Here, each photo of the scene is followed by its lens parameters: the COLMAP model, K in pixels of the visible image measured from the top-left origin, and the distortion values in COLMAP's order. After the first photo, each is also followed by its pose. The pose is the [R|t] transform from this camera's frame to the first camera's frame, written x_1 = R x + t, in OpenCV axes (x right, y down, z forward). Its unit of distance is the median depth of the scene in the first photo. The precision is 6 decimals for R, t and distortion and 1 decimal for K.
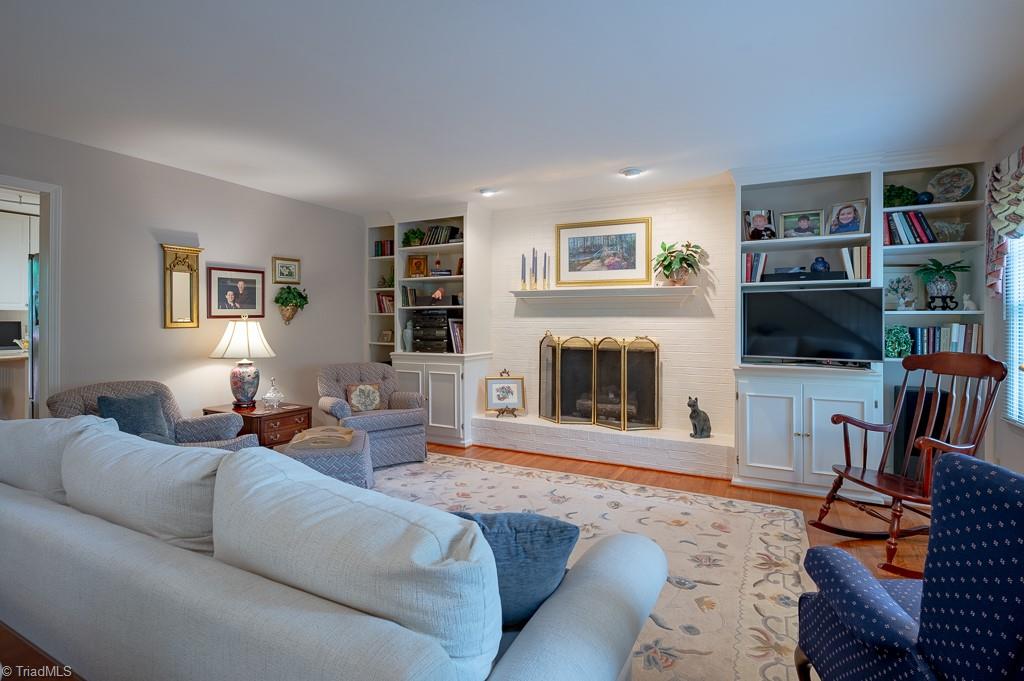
lens RADIAL K [[480.1, 0, 514.4], [0, 480.1, 321.7], [0, 0, 1]] dist [-0.001251, -0.000191]
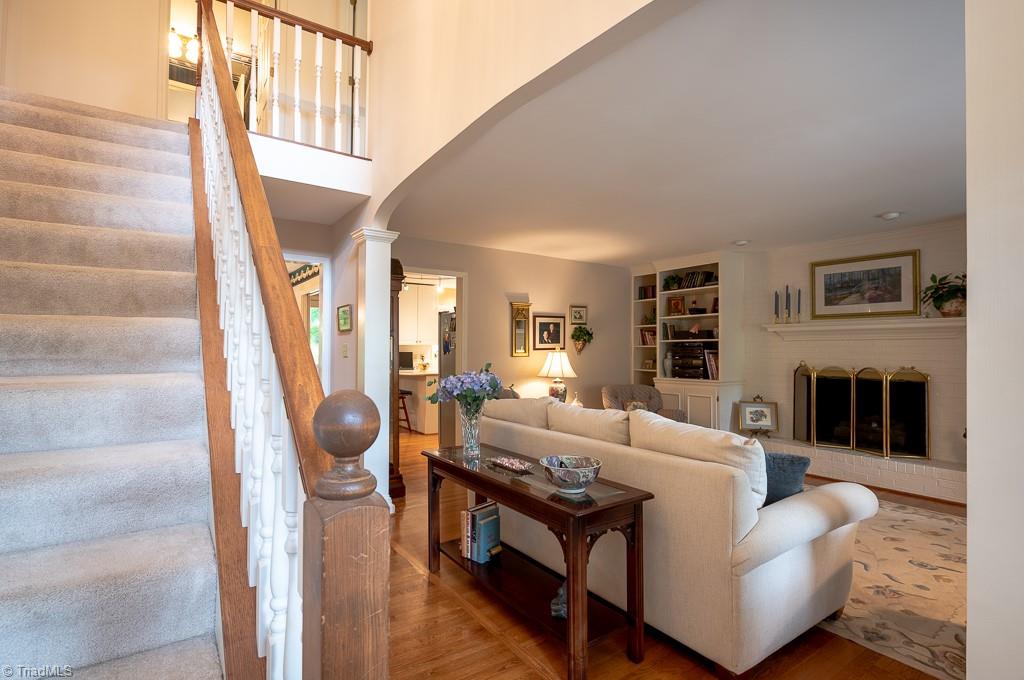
lens RADIAL K [[484.2, 0, 513.4], [0, 484.2, 347.2], [0, 0, 1]] dist [-0.002837, -0.000580]
pose [[0.887378, -0.003803, -0.461026, -0.005799], [-0.000633, 0.999955, -0.009467, -0.001875], [0.461041, 0.008692, 0.887336, -0.282603]]
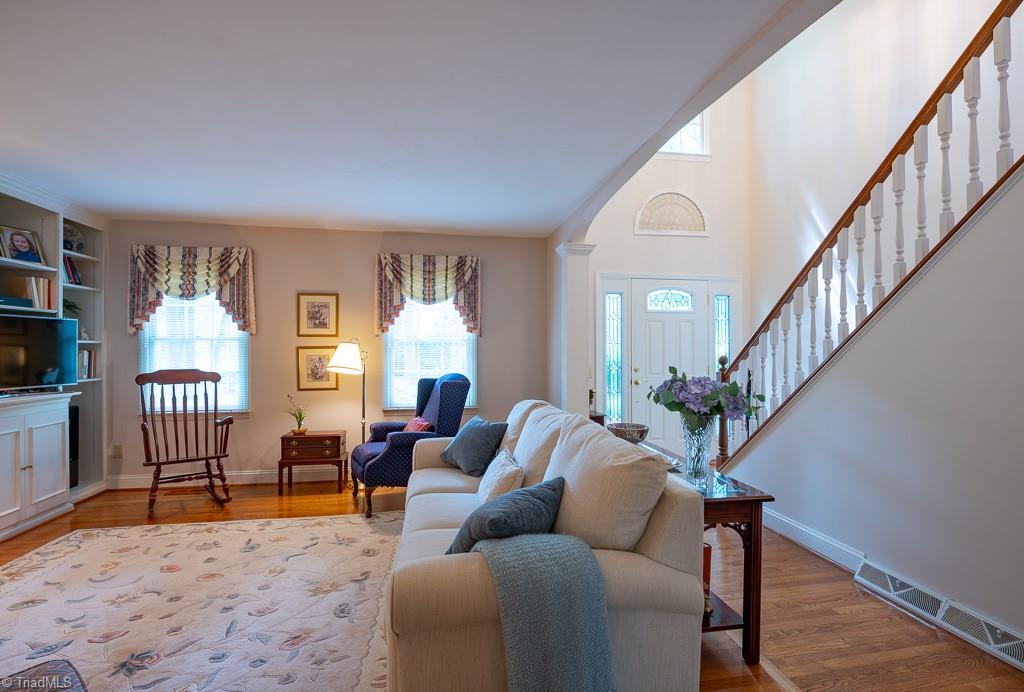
lens RADIAL K [[508.0, 0, 512.0], [0, 508.0, 346.0], [0, 0, 1]] dist [0.000014, -0.000111]
pose [[-0.583100, 0.004641, 0.812387, -0.572985], [0.001170, 0.999987, -0.004873, -0.000370], [-0.812399, -0.001891, -0.583099, 0.587762]]
